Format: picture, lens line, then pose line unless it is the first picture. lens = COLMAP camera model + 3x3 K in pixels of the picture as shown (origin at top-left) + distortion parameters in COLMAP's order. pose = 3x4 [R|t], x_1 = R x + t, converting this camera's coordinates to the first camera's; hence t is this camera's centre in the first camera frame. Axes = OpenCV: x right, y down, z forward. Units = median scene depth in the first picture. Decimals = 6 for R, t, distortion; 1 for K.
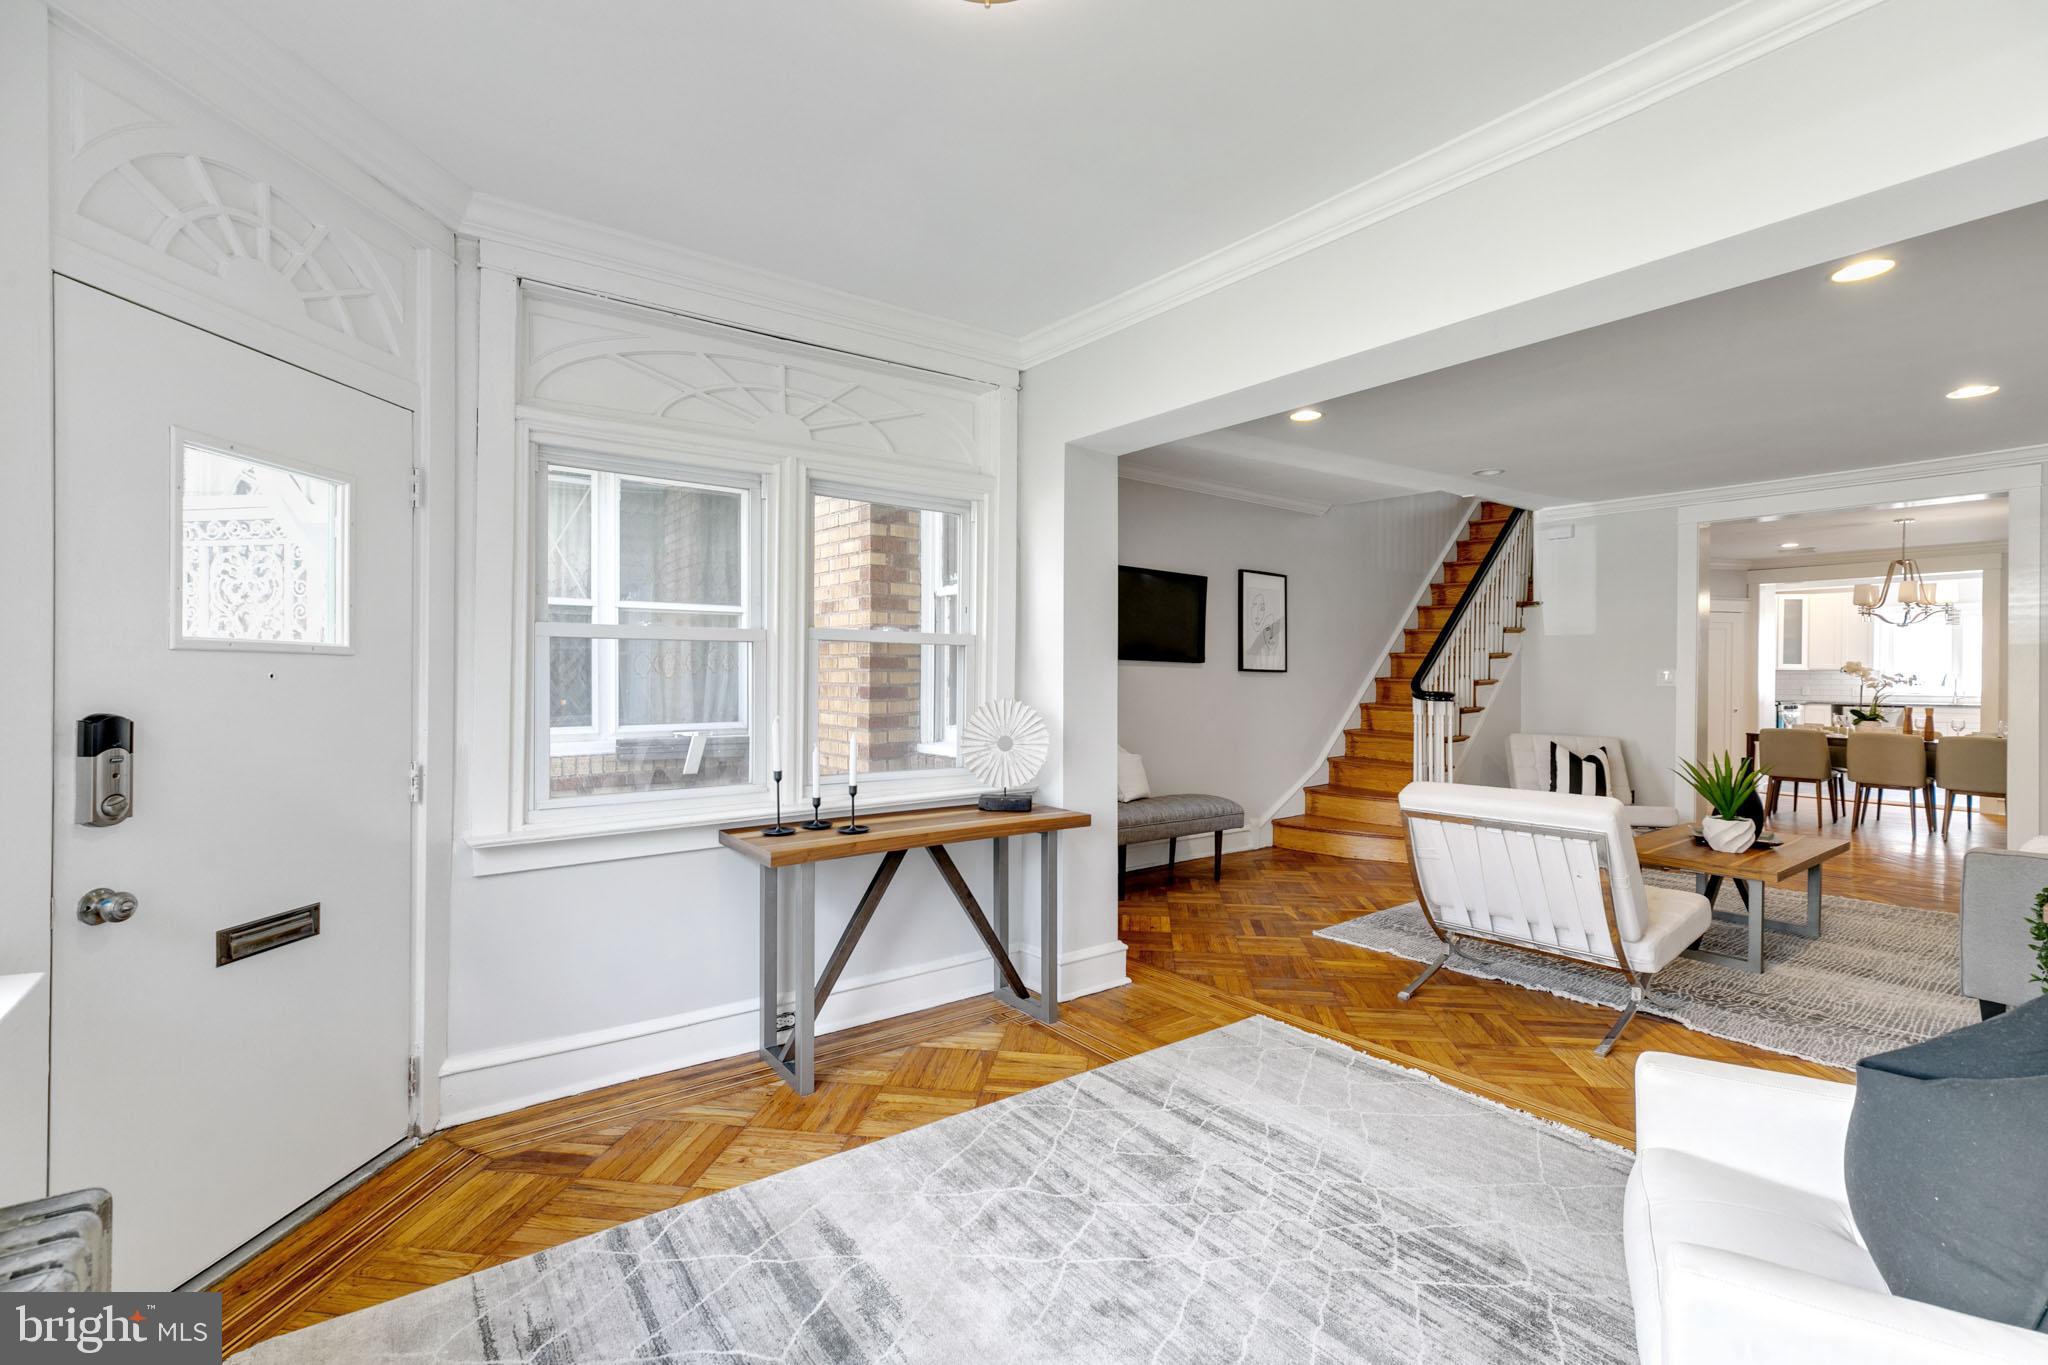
lens RADIAL K [[933.5, 0, 1014.6], [0, 933.5, 680.8], [0, 0, 1]] dist [0.001123, -0.000397]
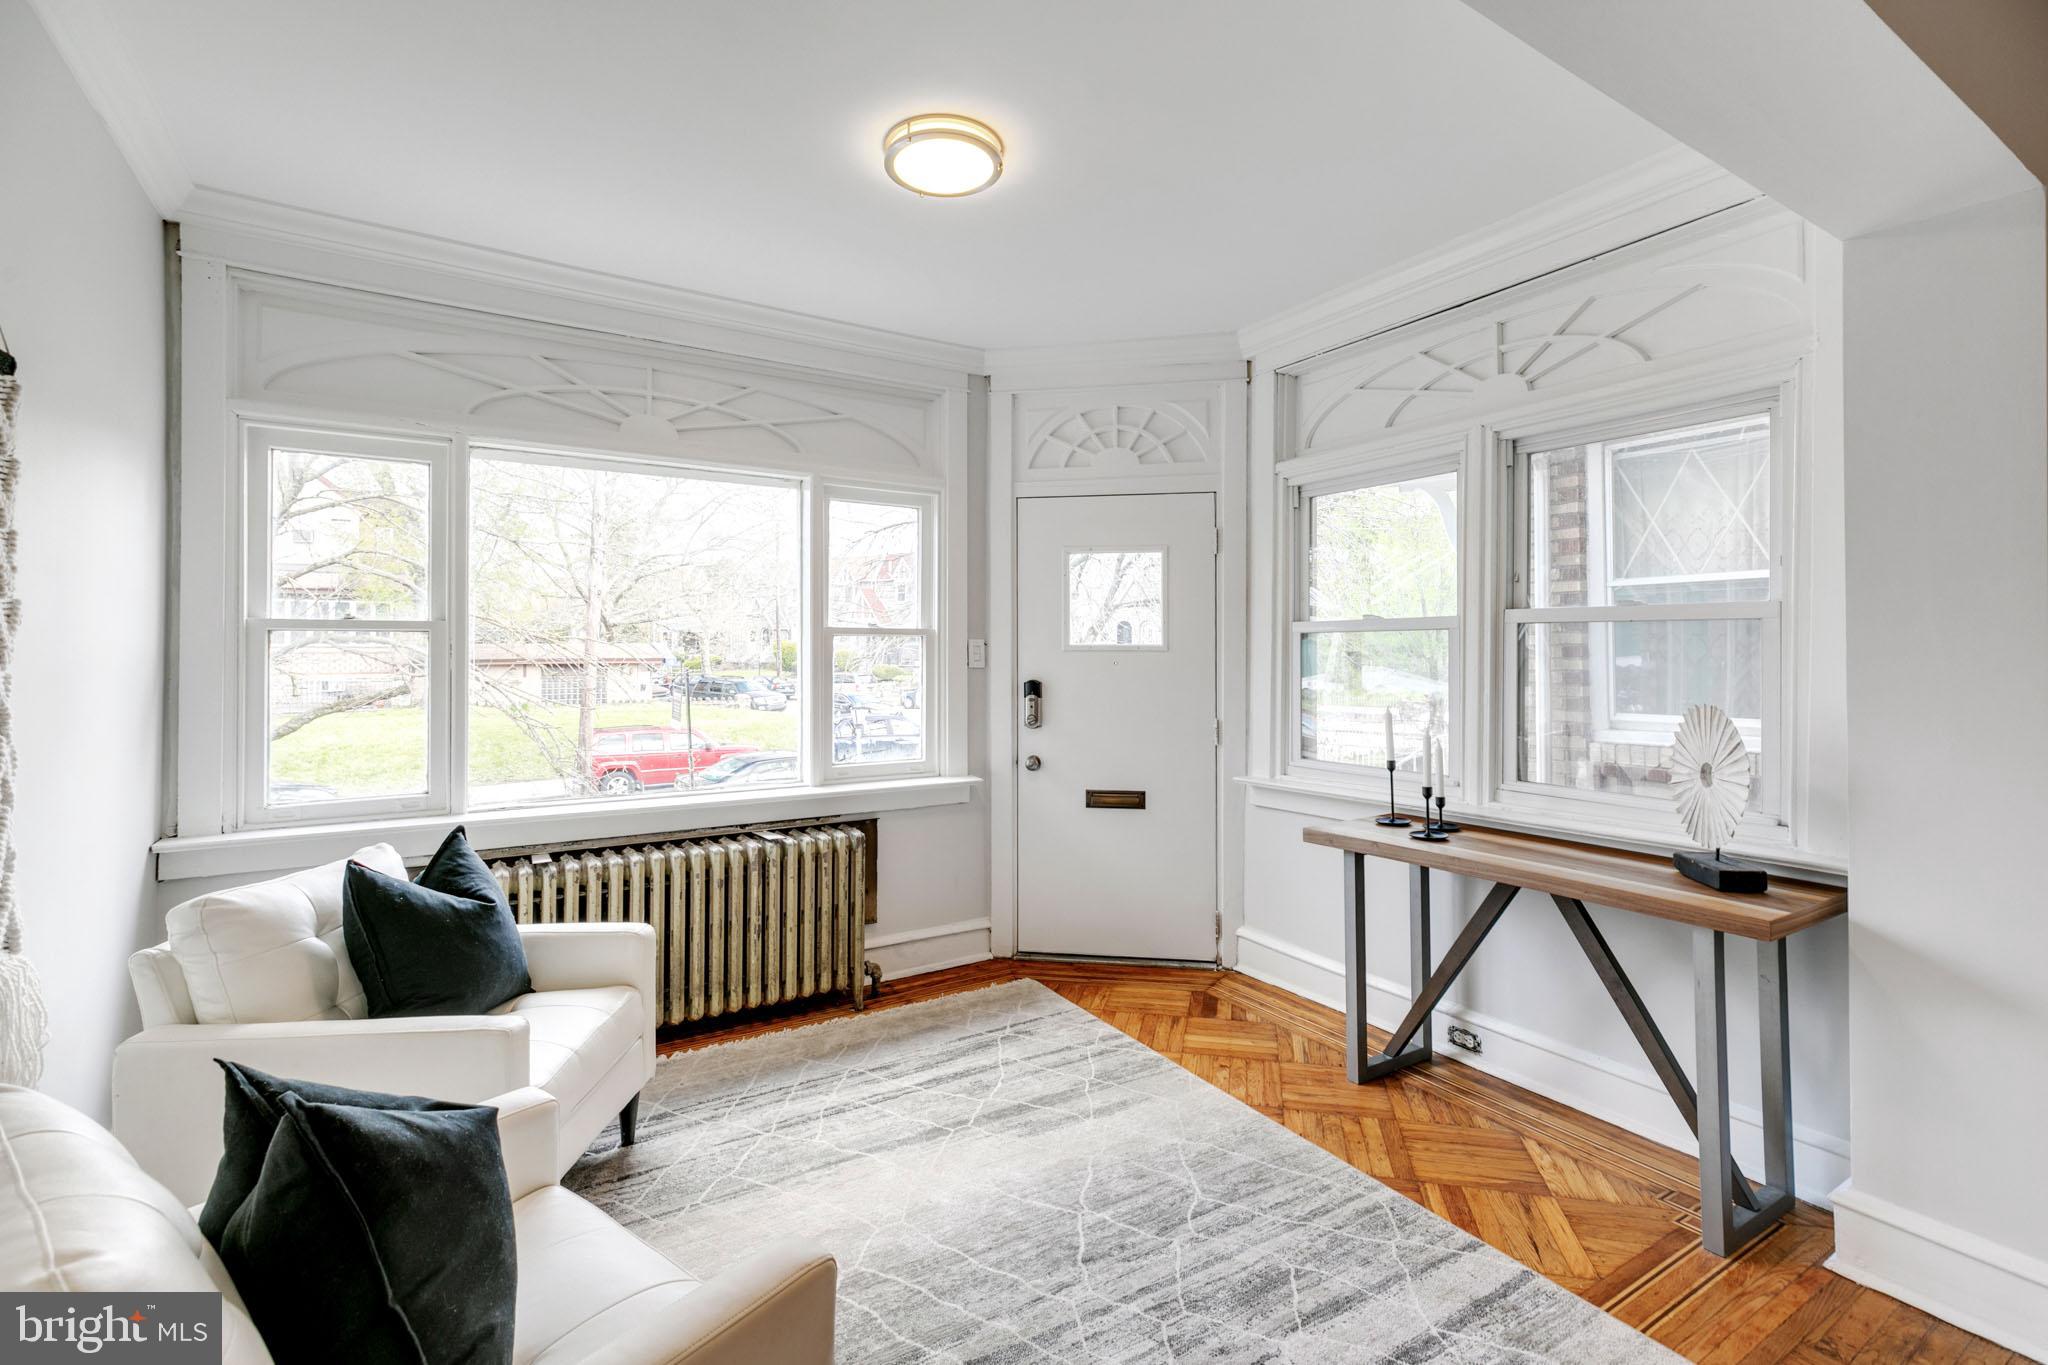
lens RADIAL K [[933.5, 0, 1033.8], [0, 933.5, 637.4], [0, 0, 1]] dist [0.001123, -0.000397]
pose [[-0.073829, -0.009964, -0.997221, 0.928006], [-0.007266, 0.999929, -0.009453, -0.031485], [0.997244, 0.006547, -0.073896, 0.823558]]
